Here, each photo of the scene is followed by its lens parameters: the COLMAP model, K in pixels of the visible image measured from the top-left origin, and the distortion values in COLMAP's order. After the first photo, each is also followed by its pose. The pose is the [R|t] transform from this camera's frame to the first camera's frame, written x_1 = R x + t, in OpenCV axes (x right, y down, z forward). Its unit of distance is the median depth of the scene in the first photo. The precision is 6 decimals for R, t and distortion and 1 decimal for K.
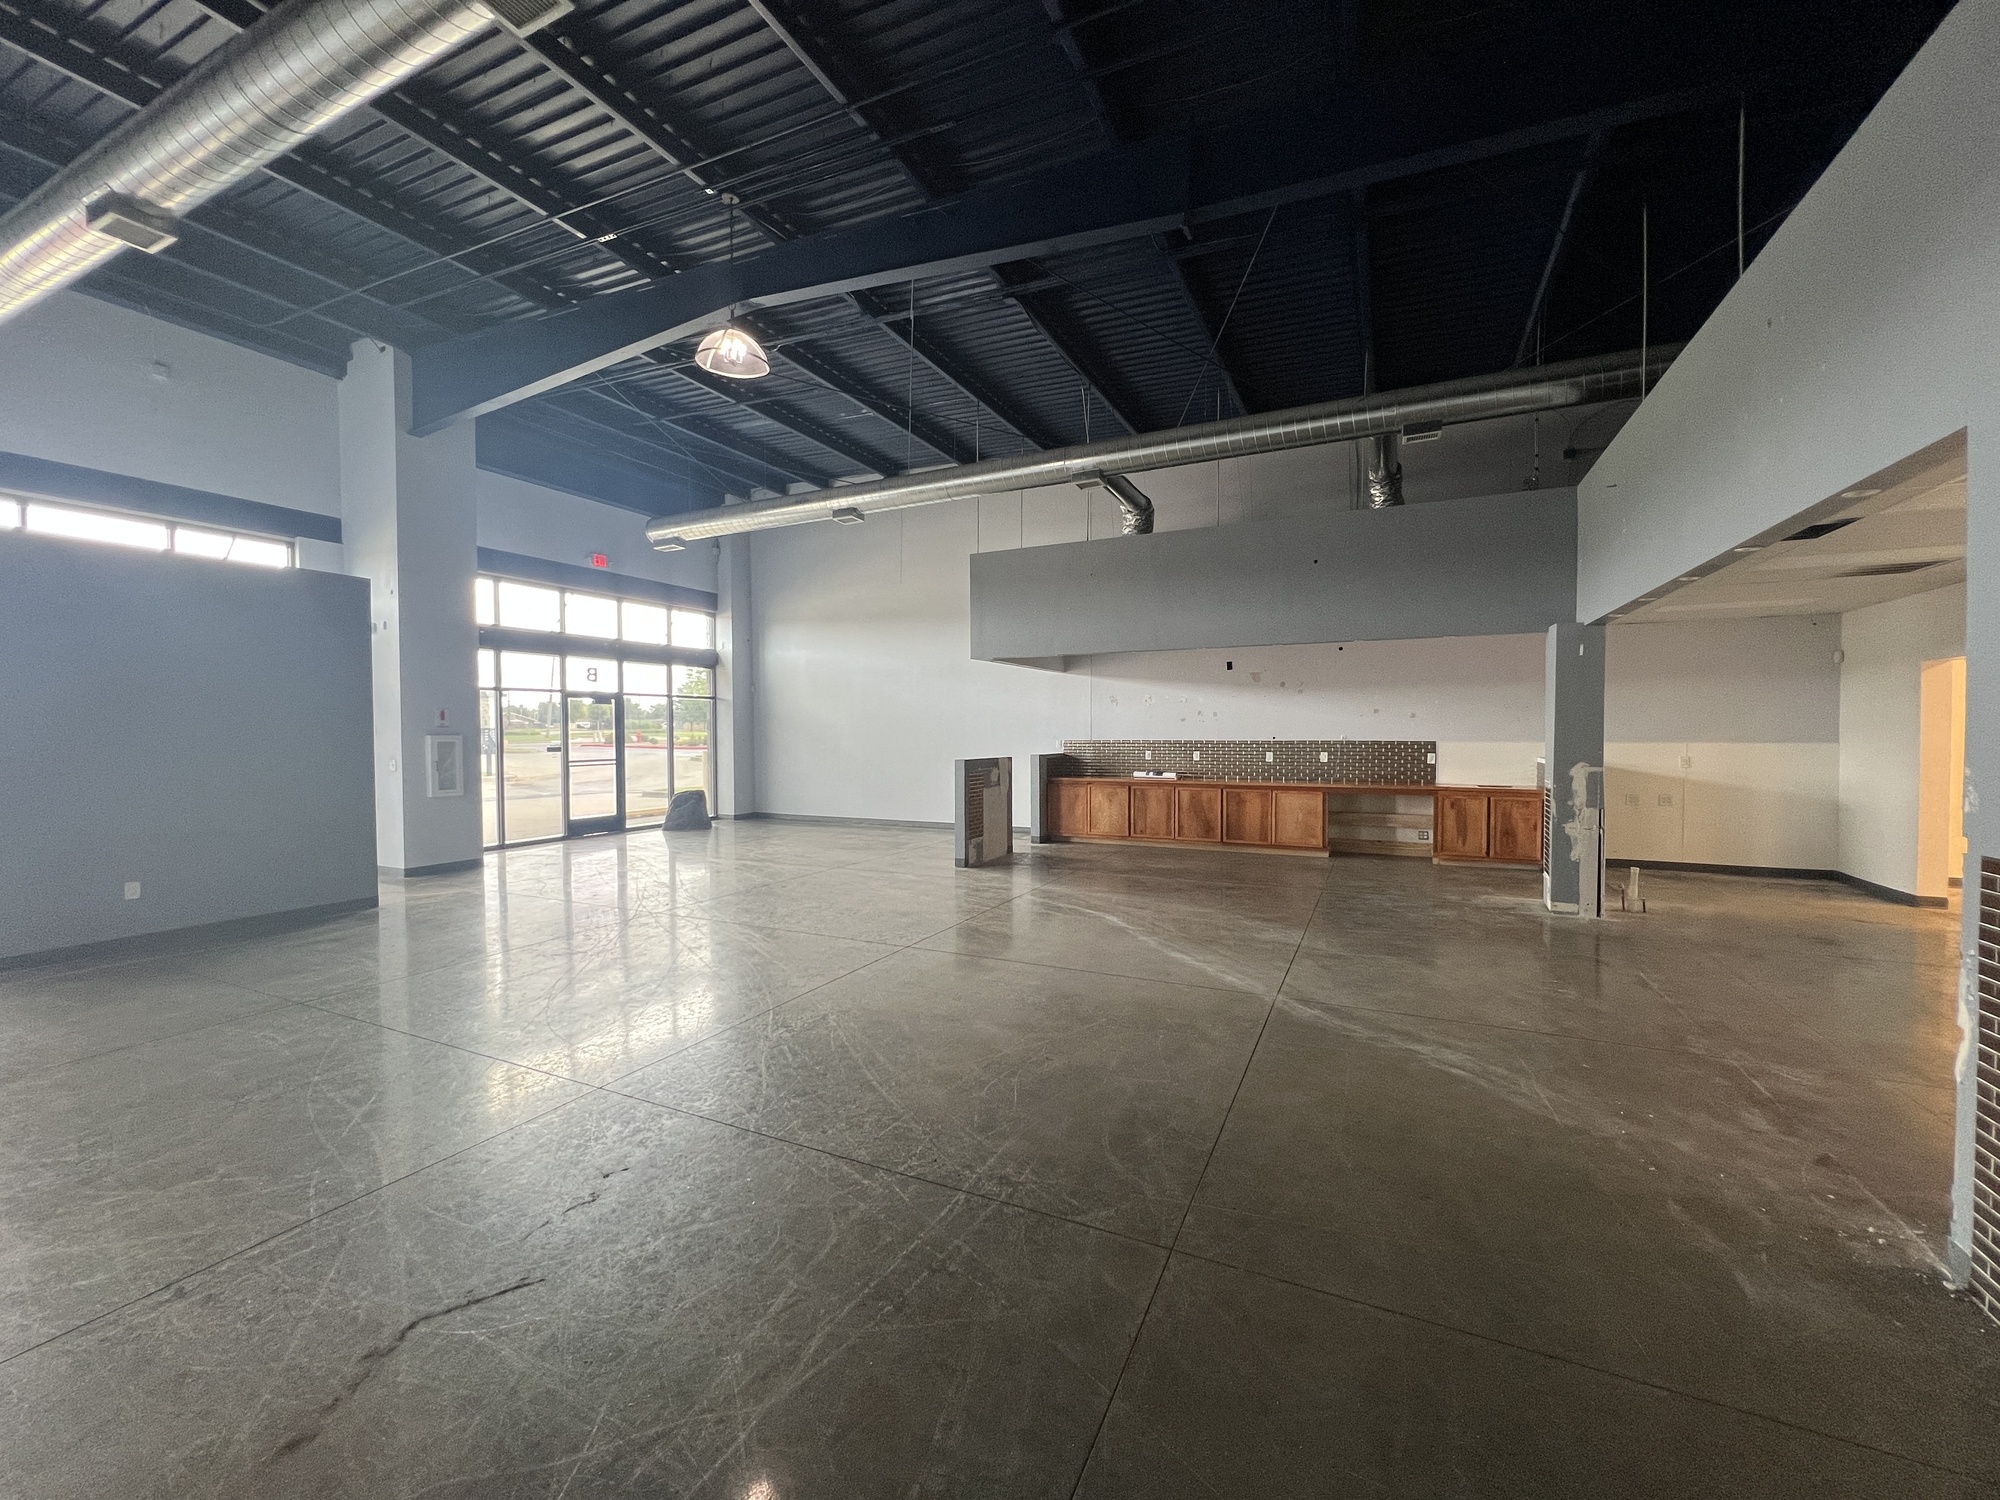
lens RADIAL K [[806.6, 0, 995.7], [0, 806.6, 748.8], [0, 0, 1]] dist [-0.001457, 0.000918]
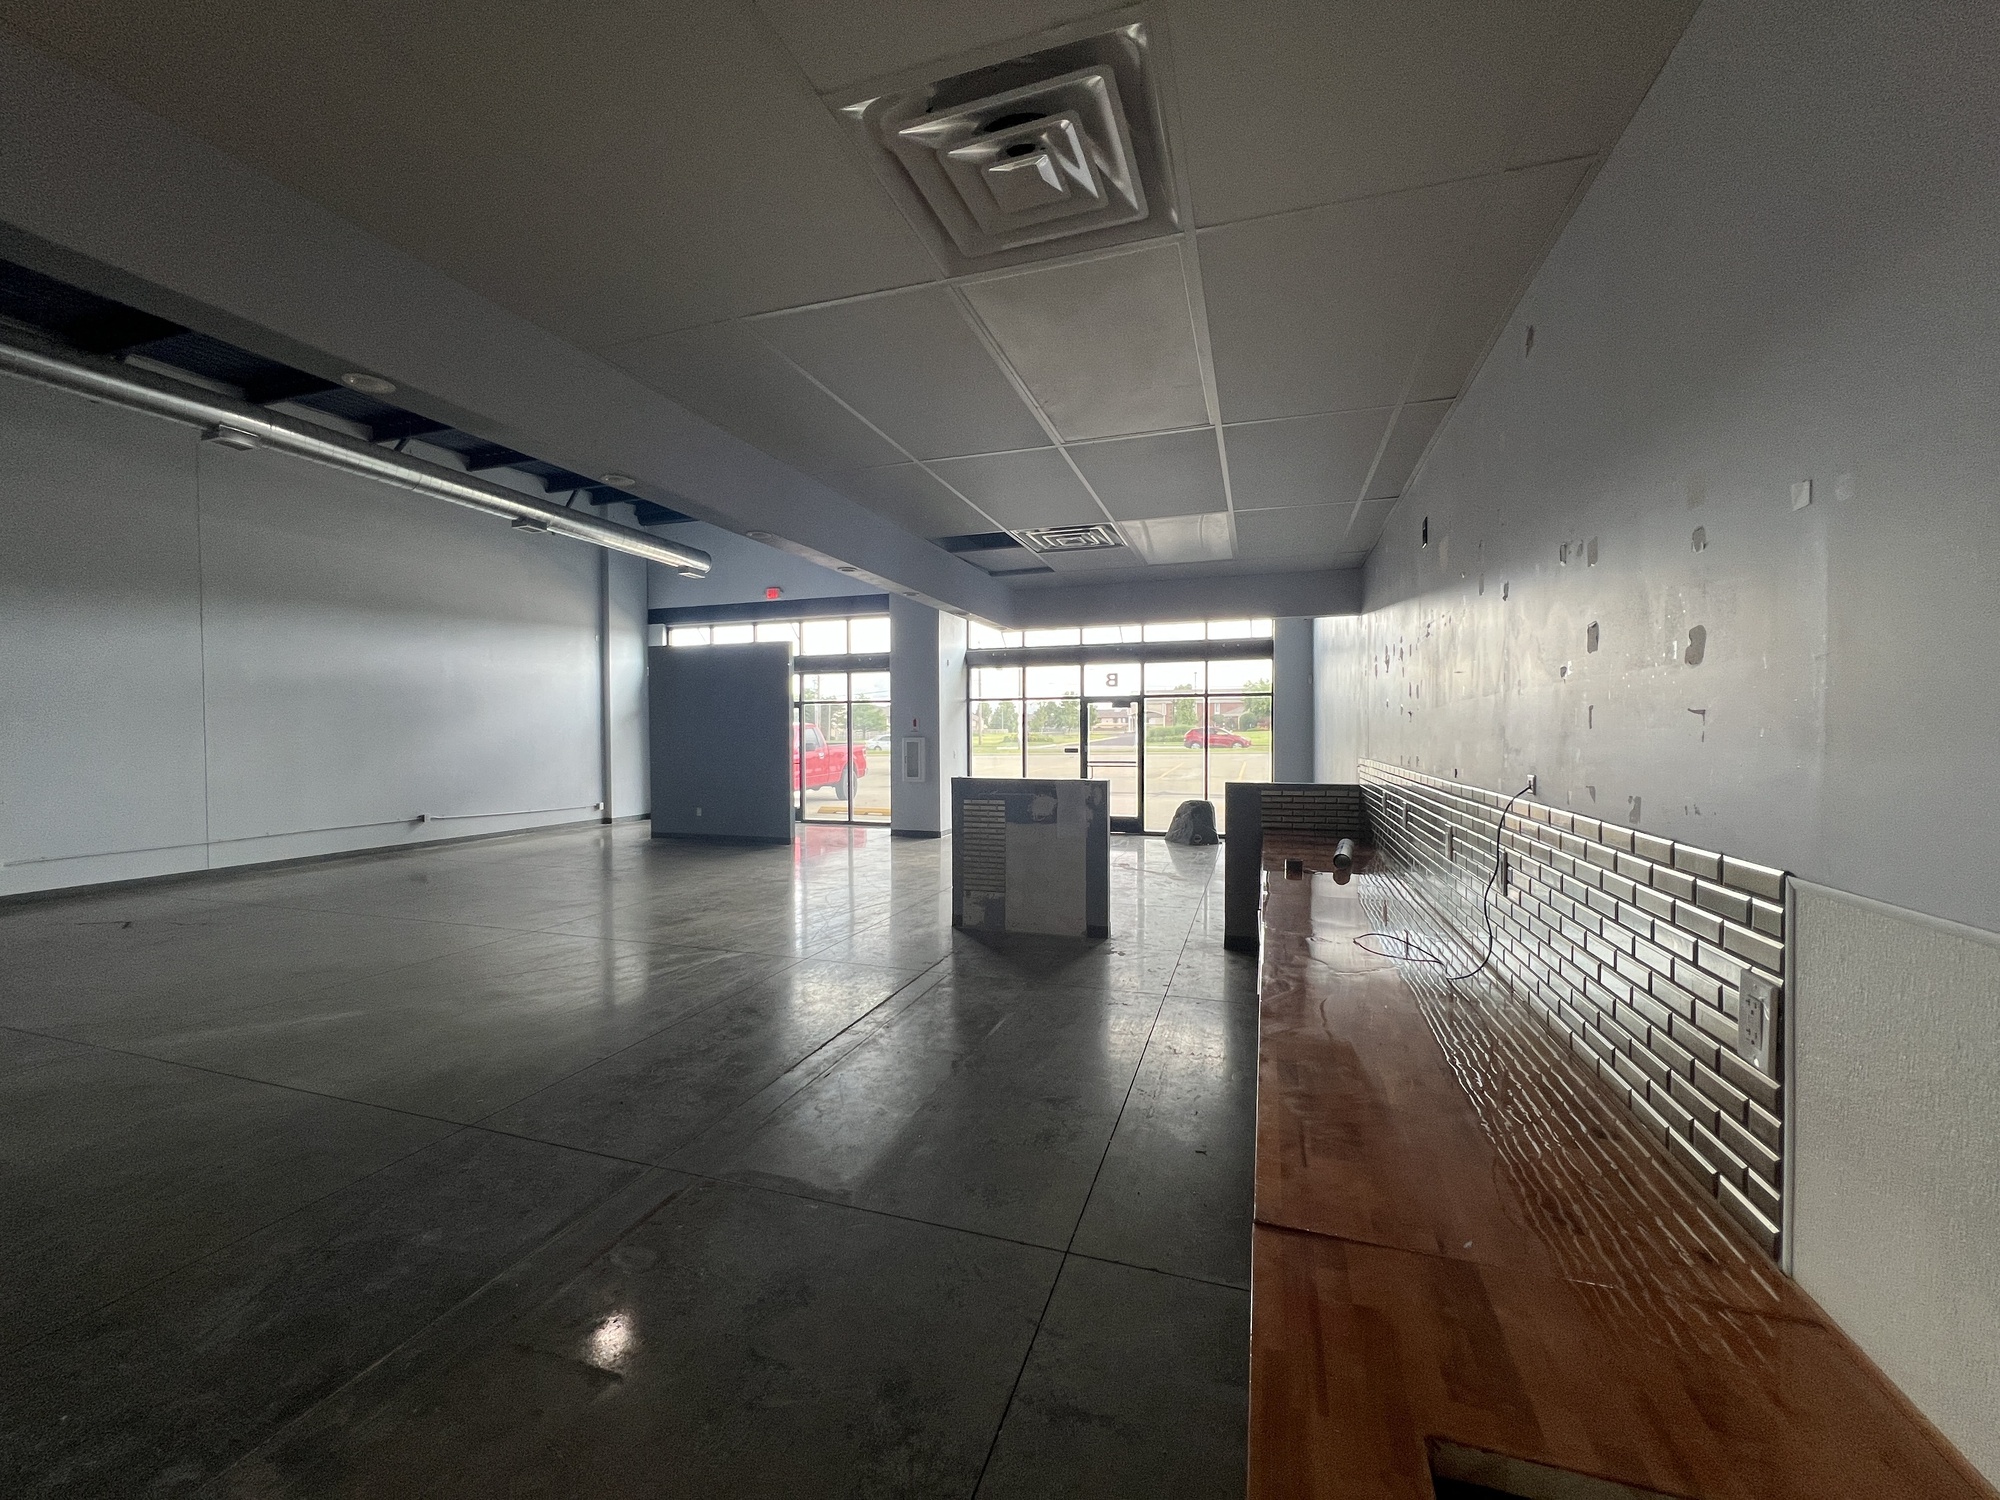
lens RADIAL K [[806.6, 0, 995.7], [0, 806.6, 748.8], [0, 0, 1]] dist [-0.001457, 0.000918]
pose [[0.128680, 0.022679, -0.991427, 0.609957], [-0.018749, 0.999615, 0.020433, -0.024495], [0.991509, 0.015959, 0.129055, 0.841666]]
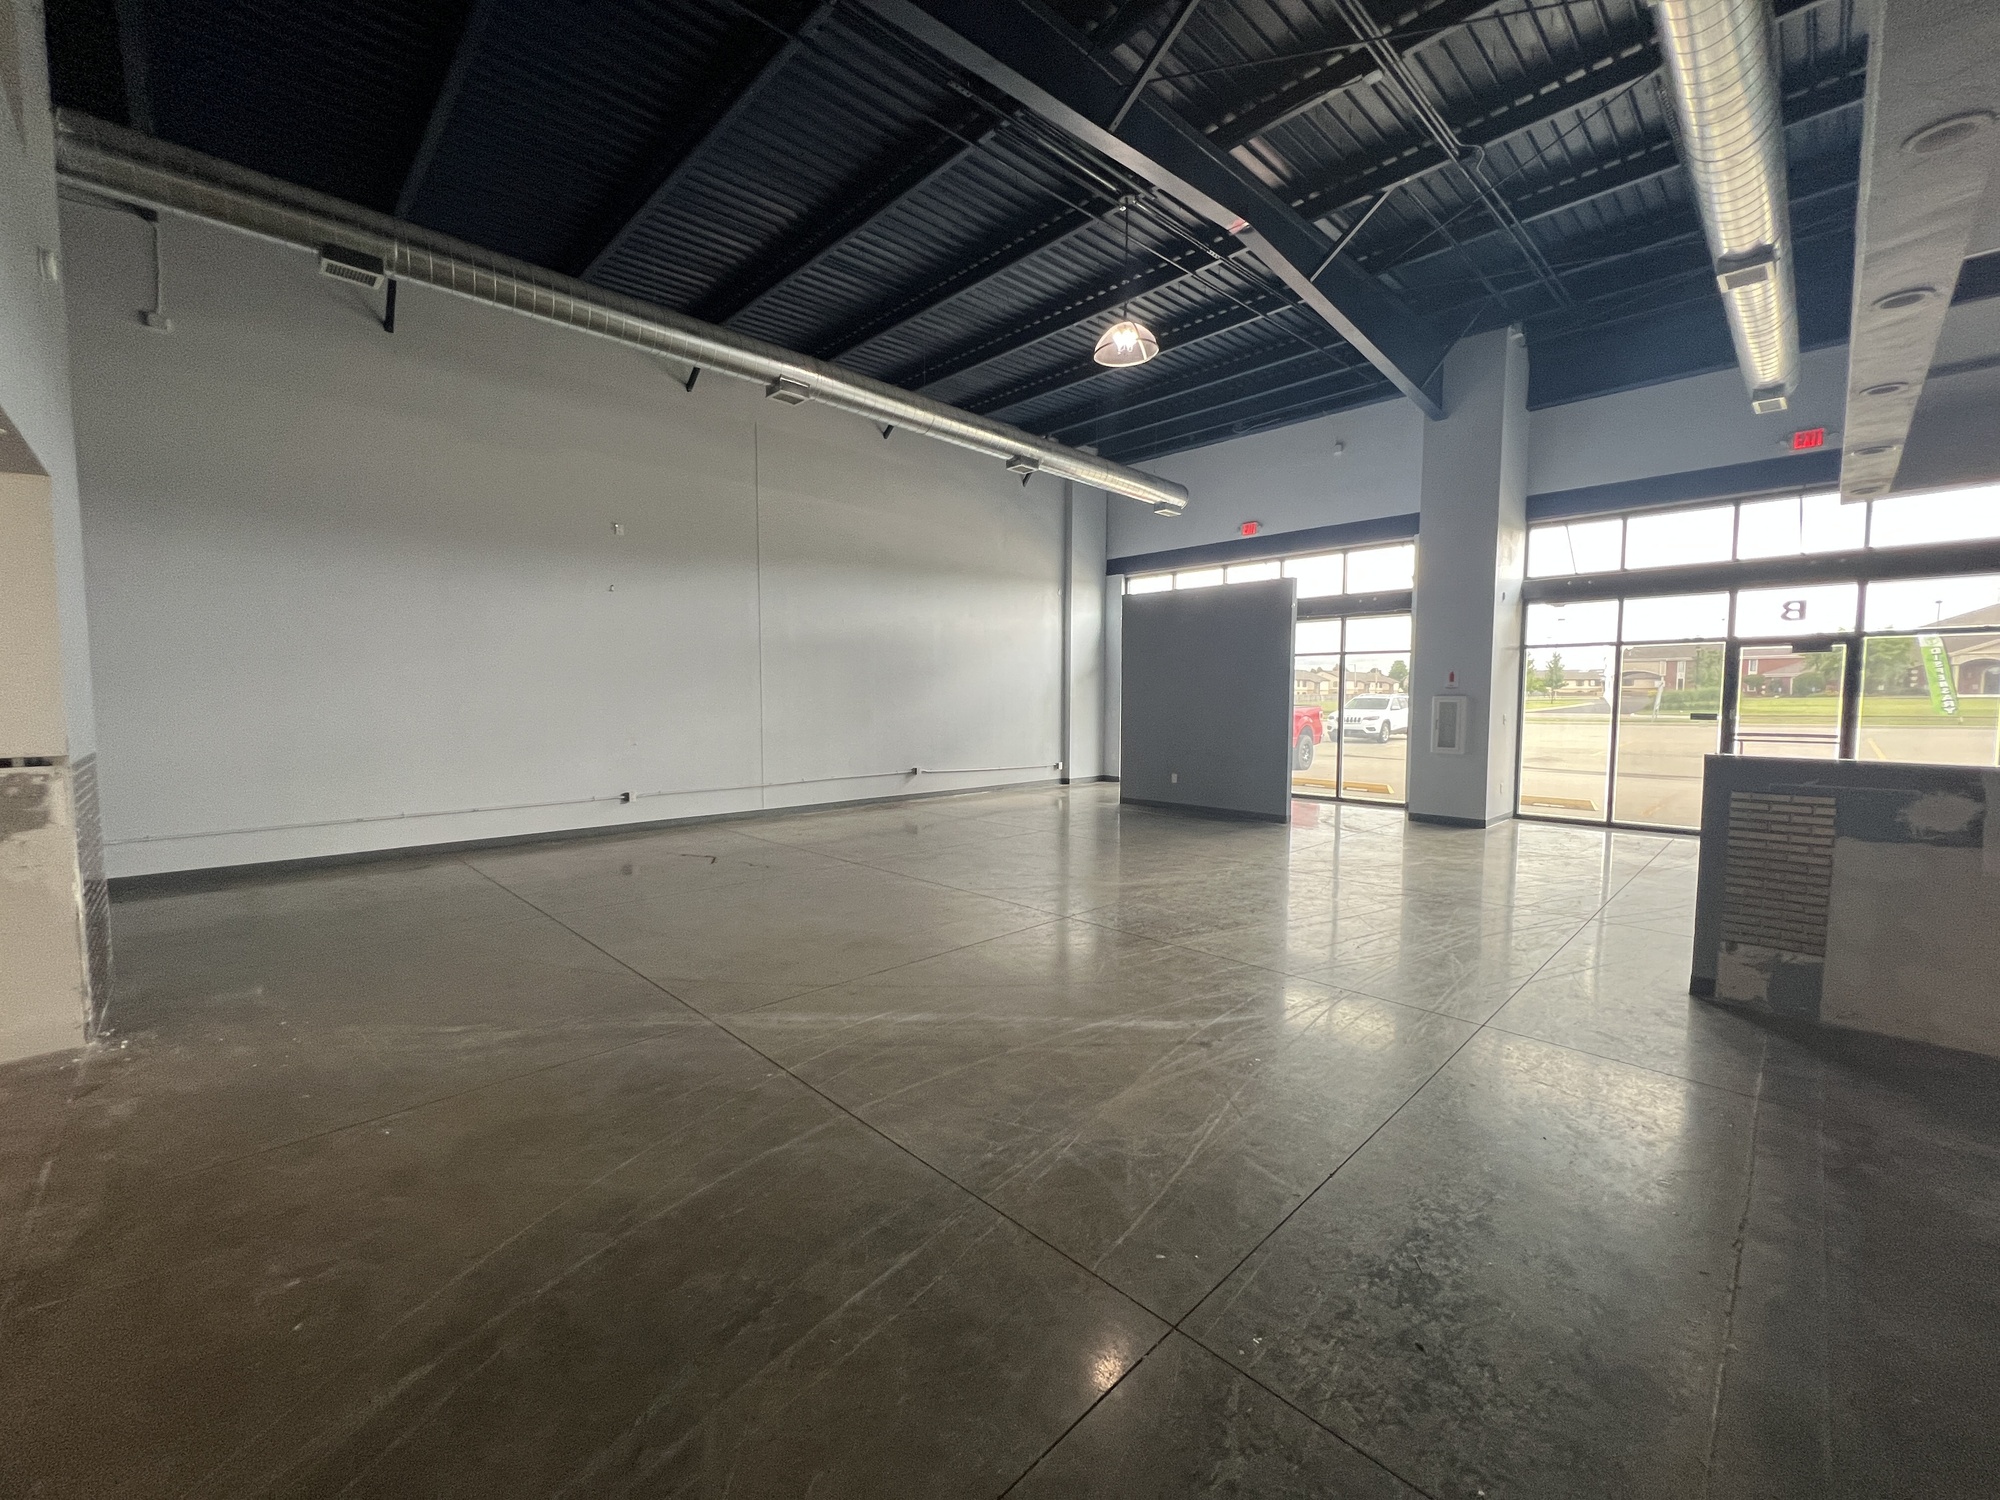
lens RADIAL K [[806.6, 0, 995.7], [0, 806.6, 748.8], [0, 0, 1]] dist [-0.001457, 0.000918]
pose [[-0.335537, 0.063280, -0.939899, 0.451746], [-0.022261, 0.996930, 0.075066, -0.012481], [0.941764, 0.046111, -0.333099, 0.695127]]
